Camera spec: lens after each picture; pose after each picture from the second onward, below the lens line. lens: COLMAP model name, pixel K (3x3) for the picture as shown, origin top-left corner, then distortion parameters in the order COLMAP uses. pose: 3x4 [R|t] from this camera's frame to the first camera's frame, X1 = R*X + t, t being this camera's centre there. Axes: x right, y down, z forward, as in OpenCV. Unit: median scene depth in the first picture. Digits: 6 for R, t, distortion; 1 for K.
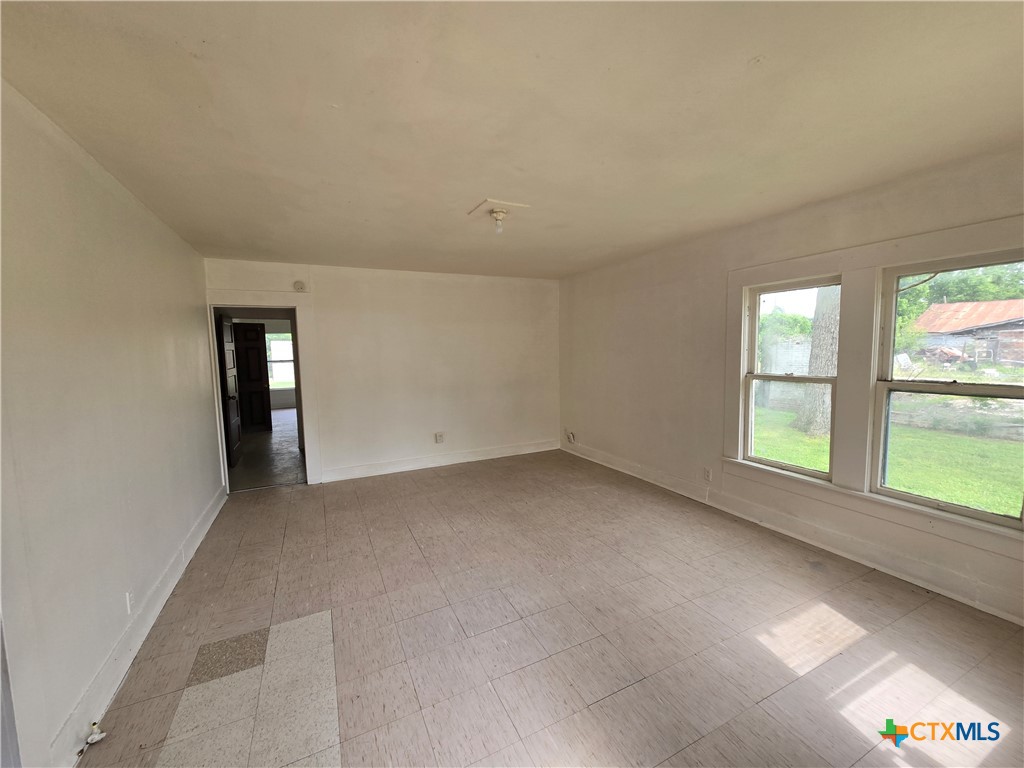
lens RADIAL K [[413.0, 0, 520.5], [0, 413.0, 387.2], [0, 0, 1]] dist [-0.000673, -0.000367]
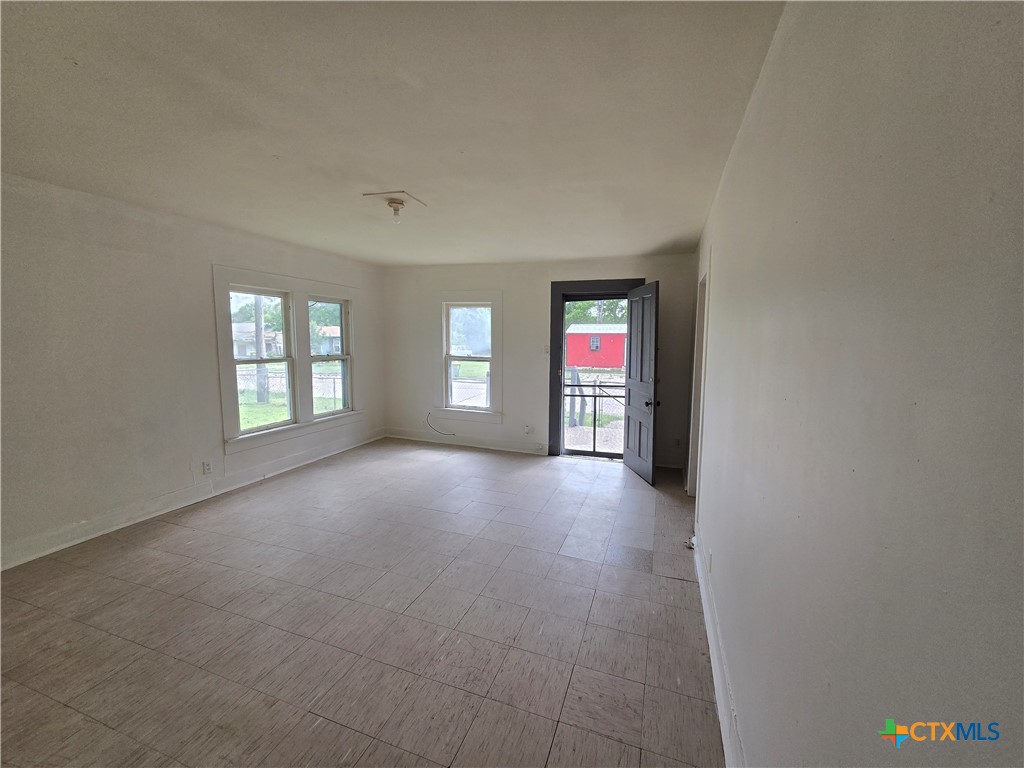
lens RADIAL K [[413.0, 0, 520.5], [0, 413.0, 387.2], [0, 0, 1]] dist [-0.000673, -0.000367]
pose [[-0.697437, -0.074572, 0.712756, -0.863225], [0.070837, 0.982527, 0.172111, -0.102556], [-0.713137, 0.170526, -0.679968, 1.304392]]
